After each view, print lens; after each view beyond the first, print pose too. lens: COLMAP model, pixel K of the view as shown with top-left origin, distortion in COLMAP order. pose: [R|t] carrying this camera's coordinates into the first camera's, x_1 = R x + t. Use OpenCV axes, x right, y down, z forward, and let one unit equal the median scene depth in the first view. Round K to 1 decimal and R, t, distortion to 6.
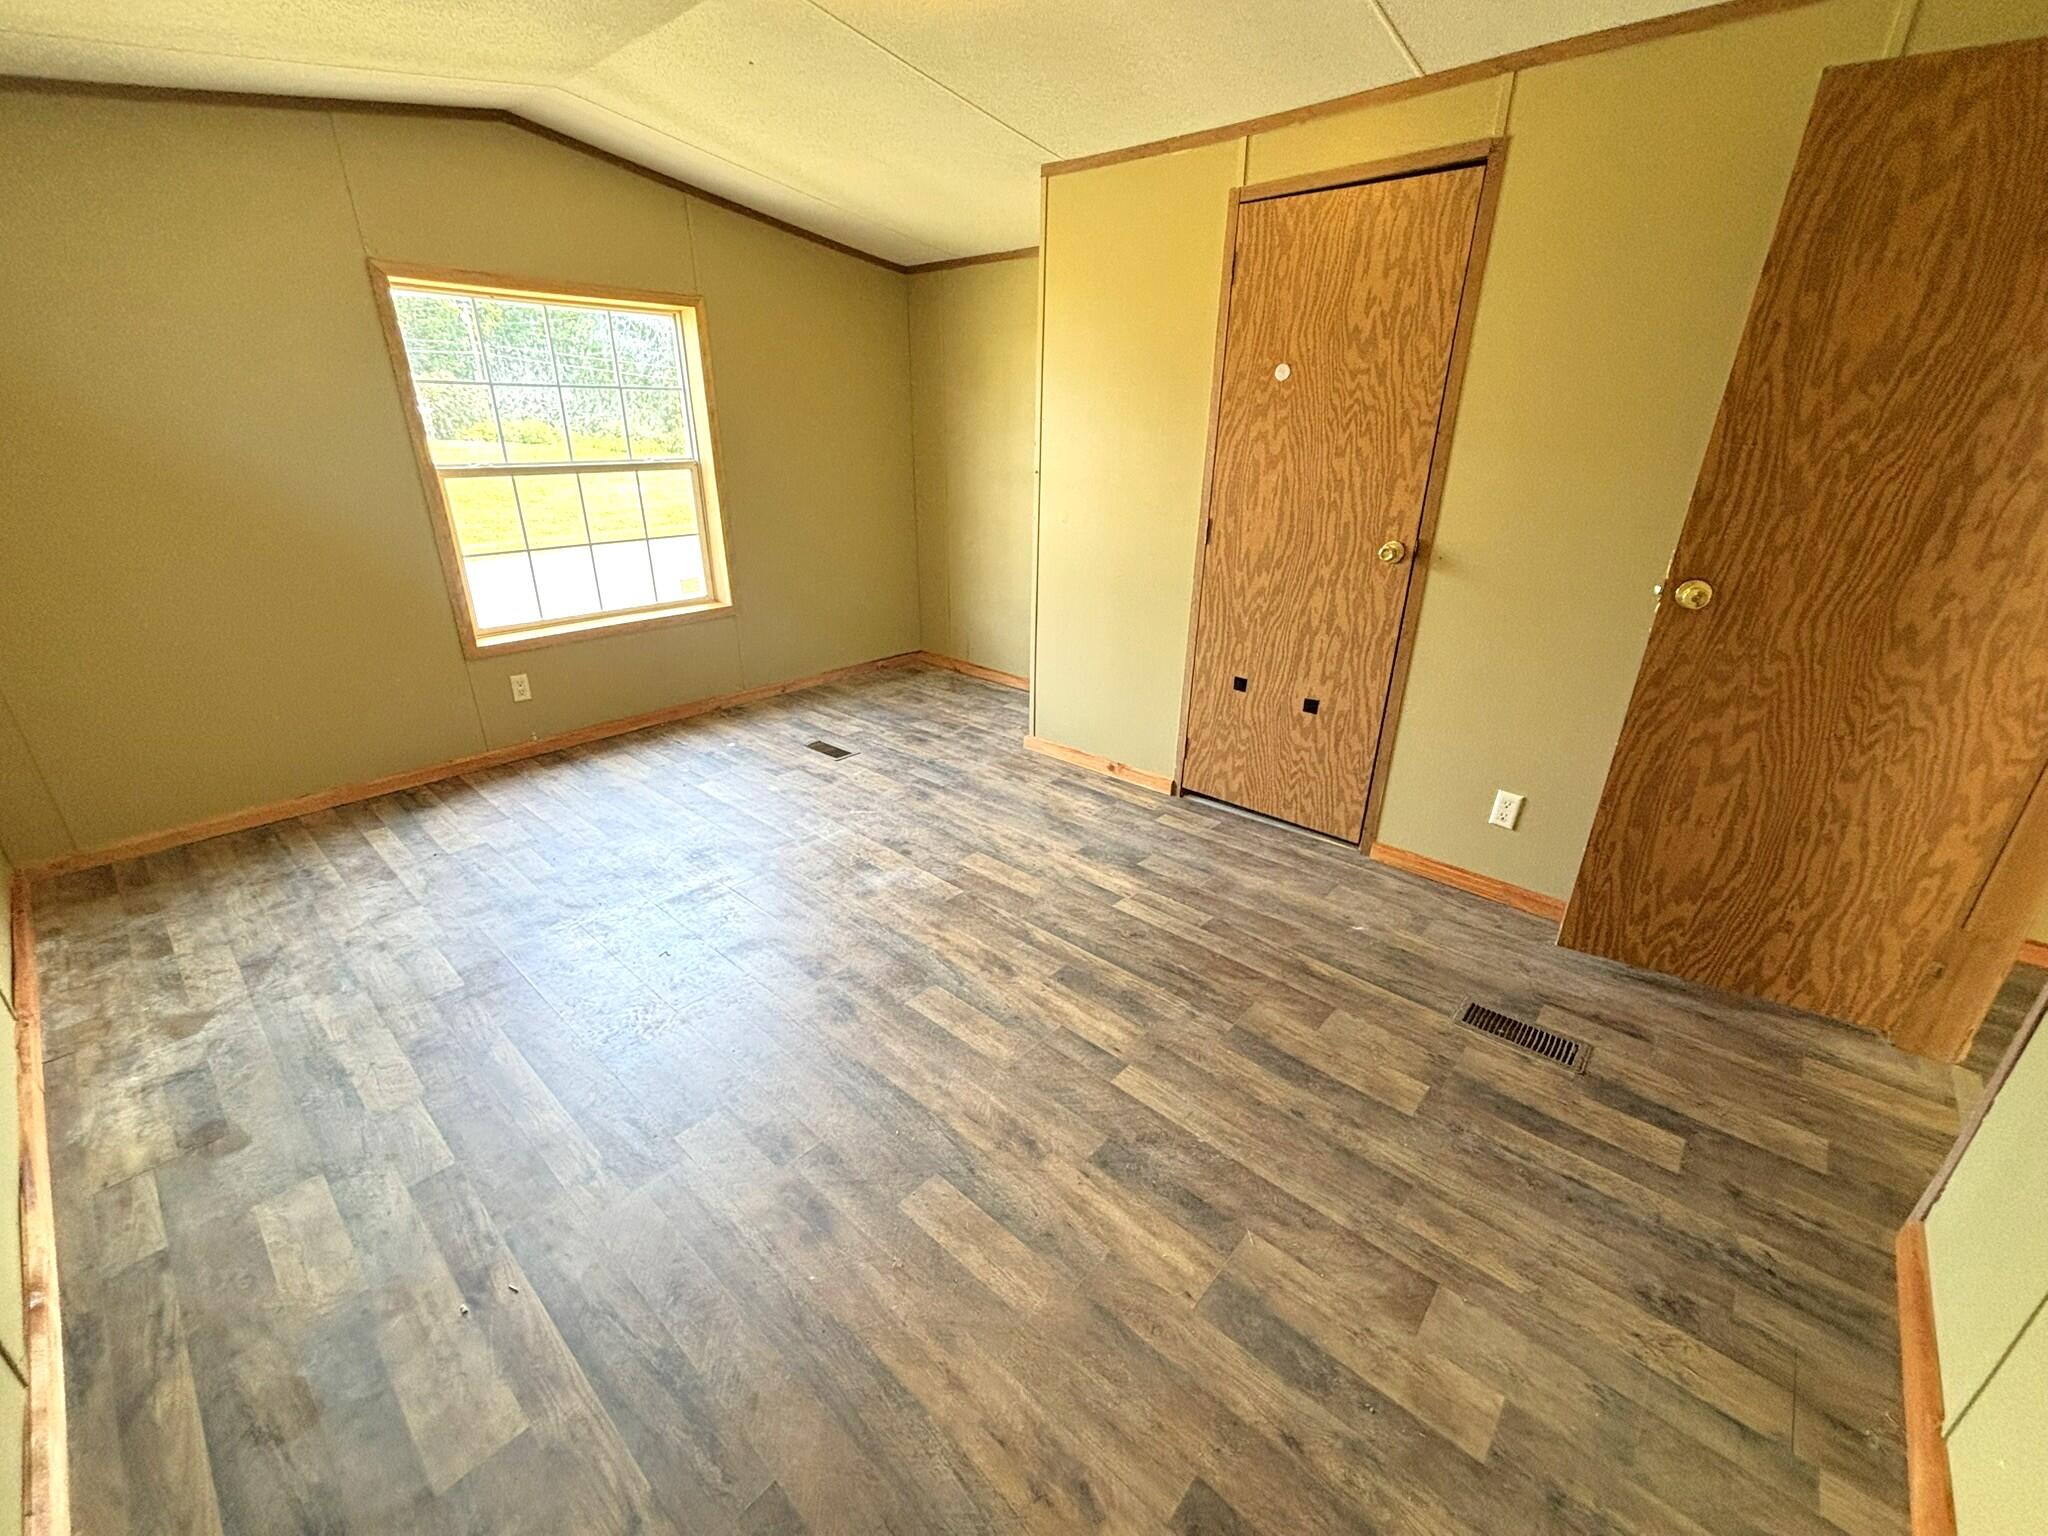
lens RADIAL K [[837.2, 0, 1022.6], [0, 837.2, 761.8], [0, 0, 1]] dist [0.006476, -0.000063]
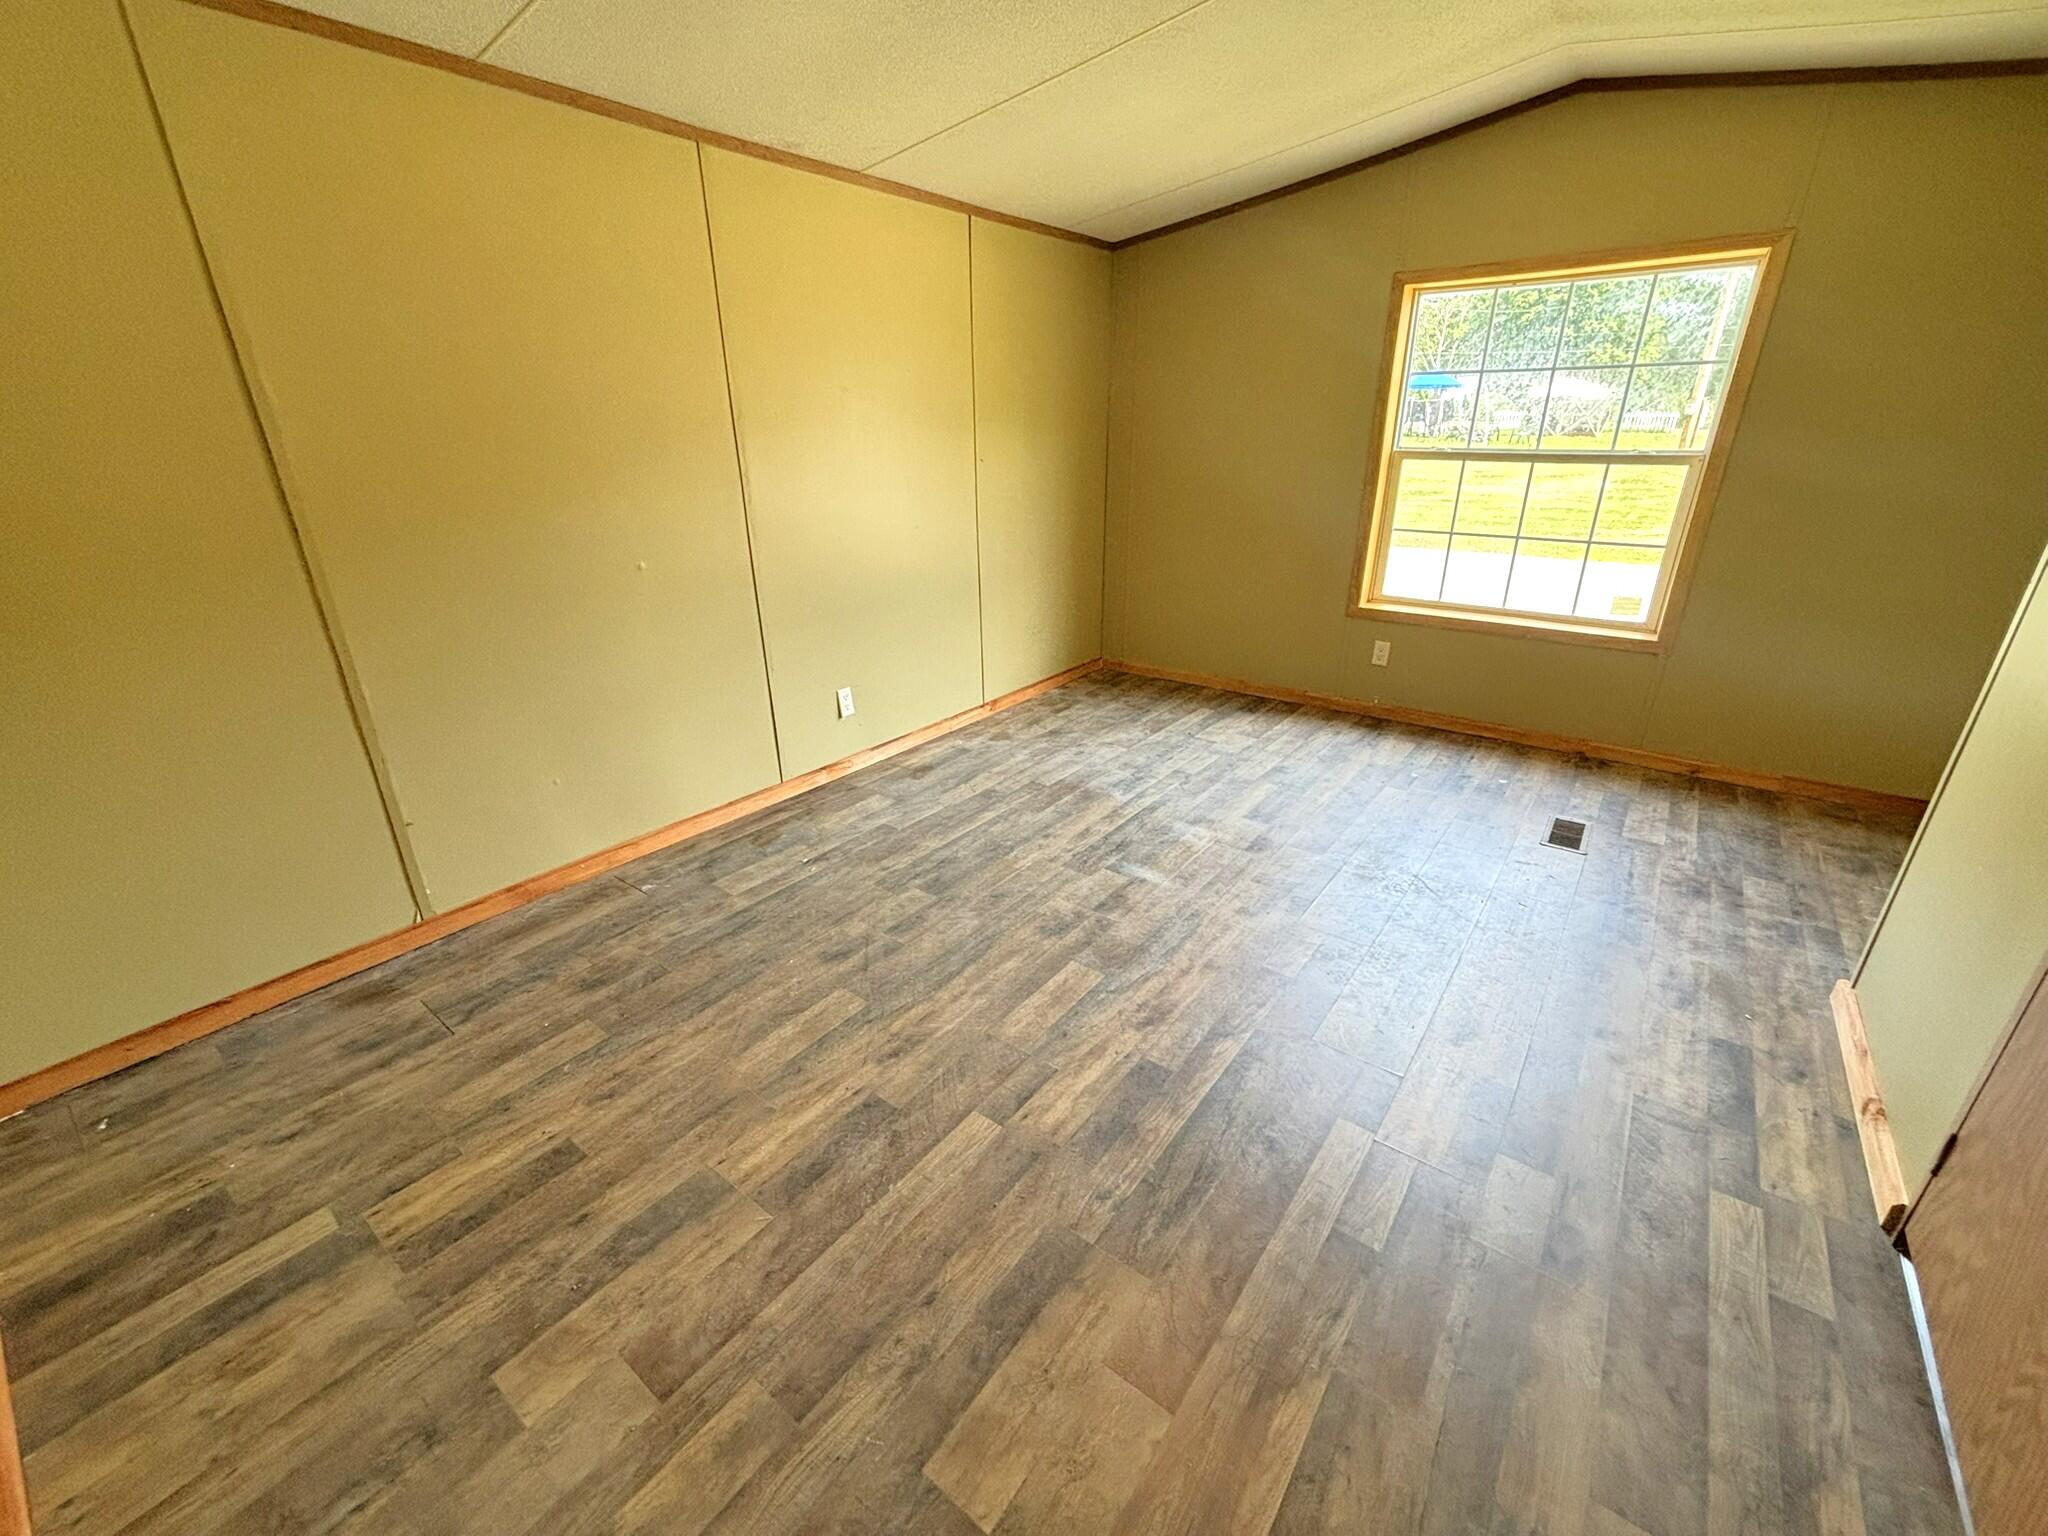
lens RADIAL K [[837.2, 0, 1022.6], [0, 837.2, 761.8], [0, 0, 1]] dist [0.006476, -0.000063]
pose [[0.083701, 0.367862, -0.926106, 0.562018], [-0.364429, 0.876288, 0.315137, -0.181748], [0.927462, 0.311122, 0.207406, 0.501845]]
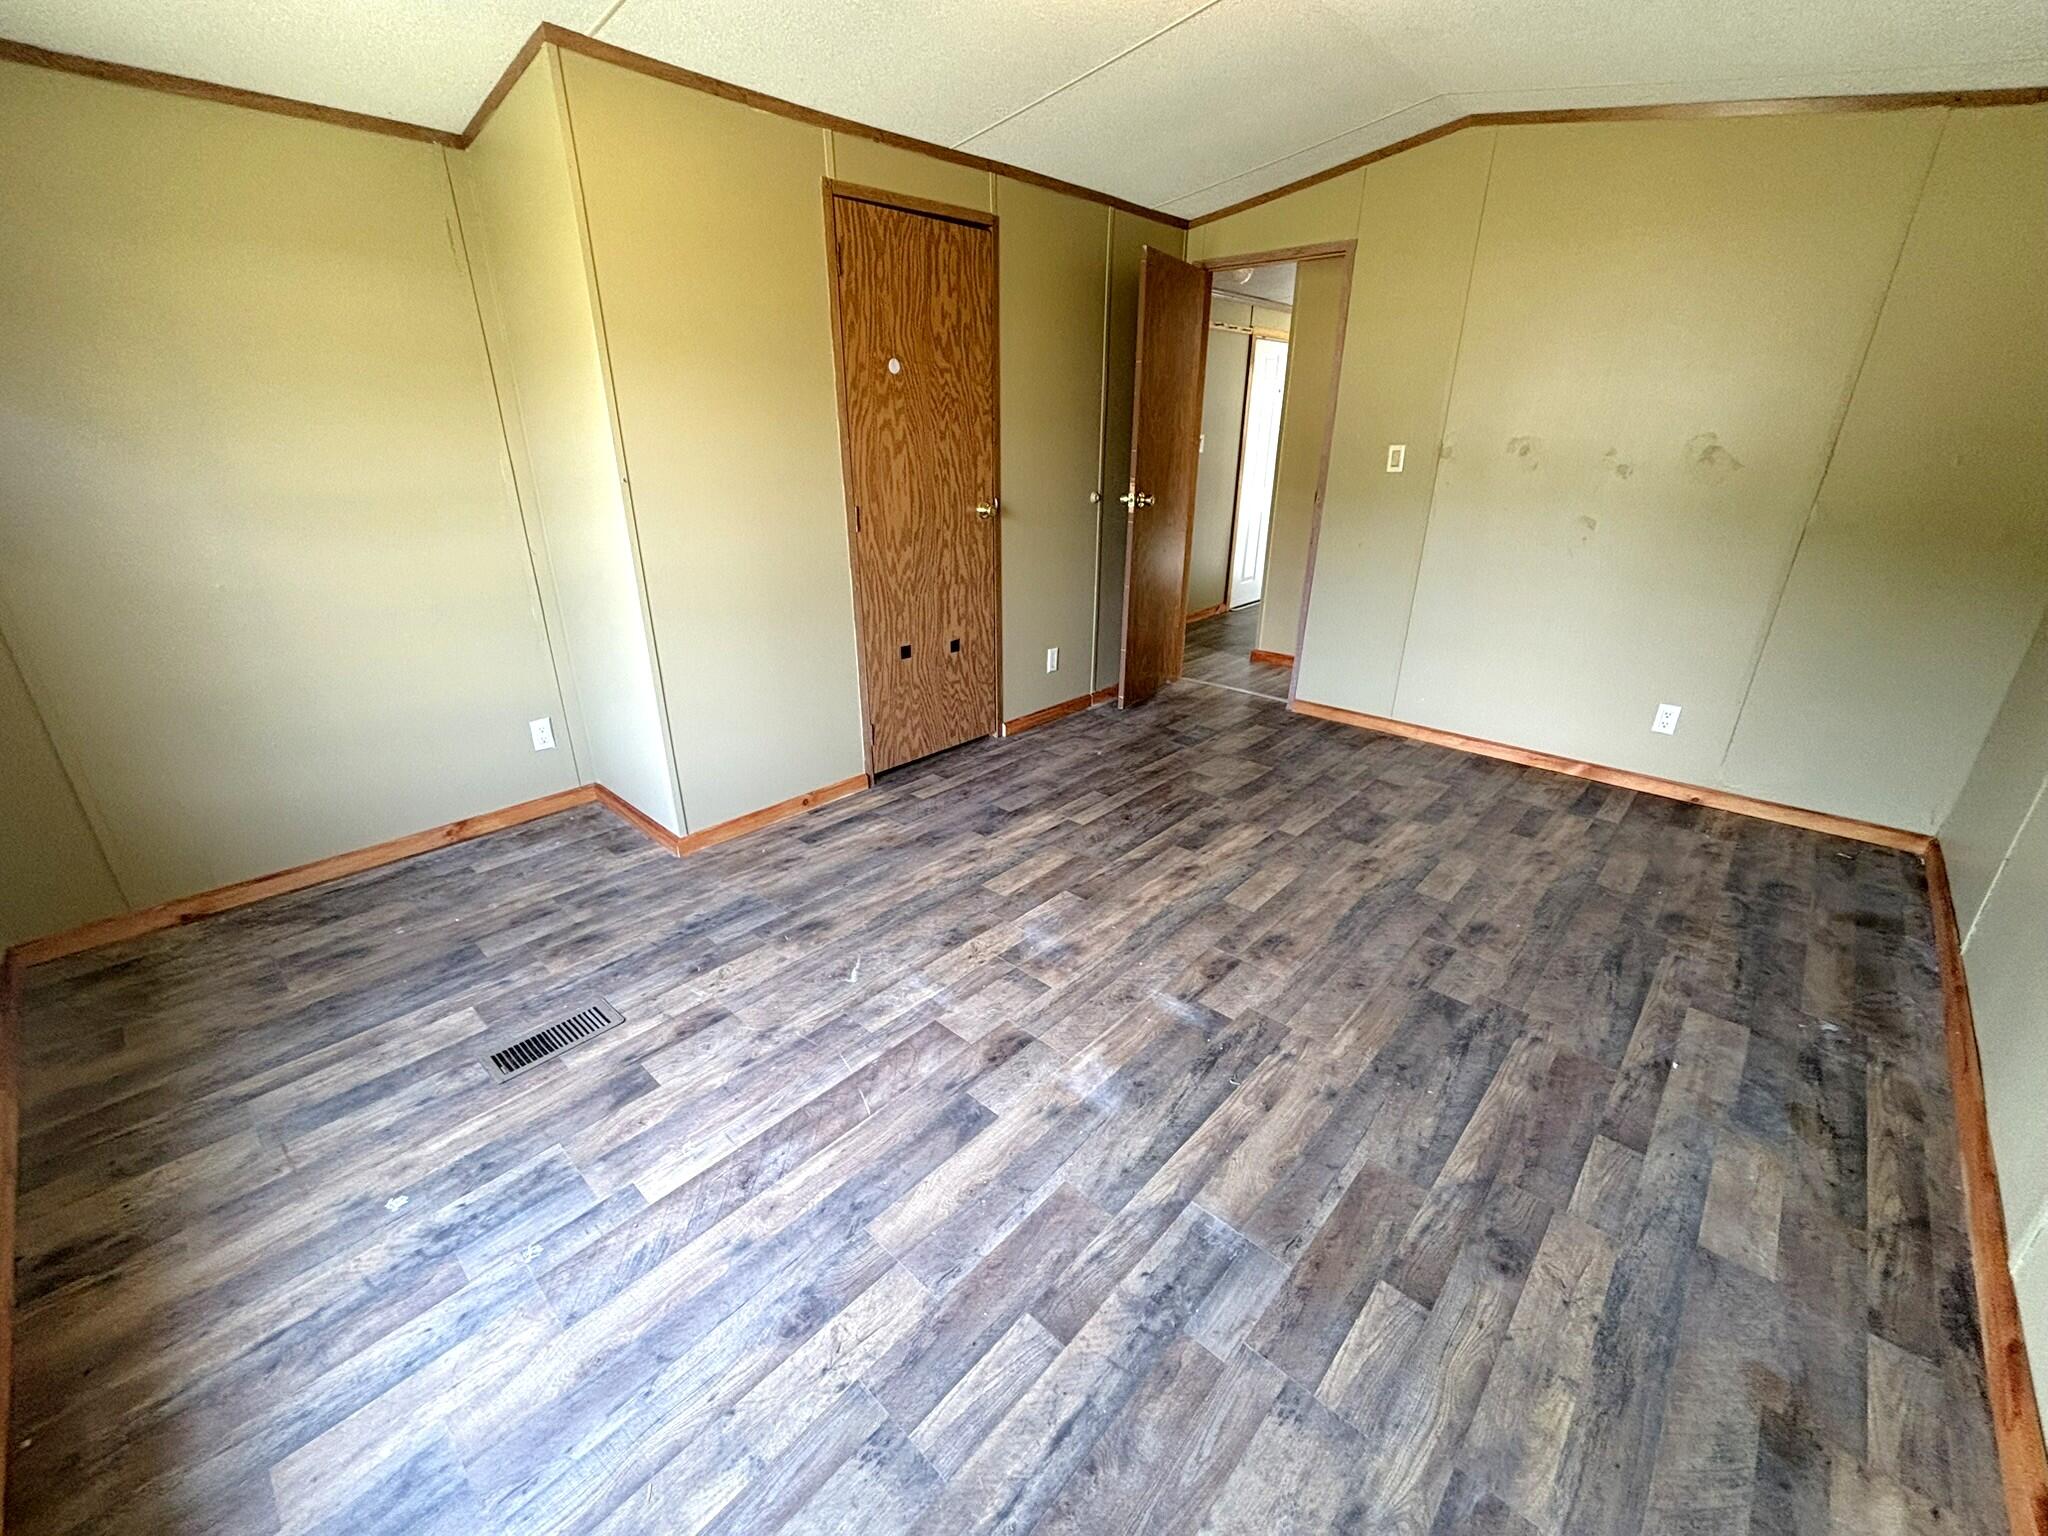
lens RADIAL K [[831.6, 0, 1008.6], [0, 831.6, 774.7], [0, 0, 1]] dist [0.001567, -0.000098]
pose [[0.024279, -0.397055, 0.917474, -0.879048], [0.374626, 0.854483, 0.359881, -0.326145], [-0.926858, 0.334972, 0.169493, 0.815898]]
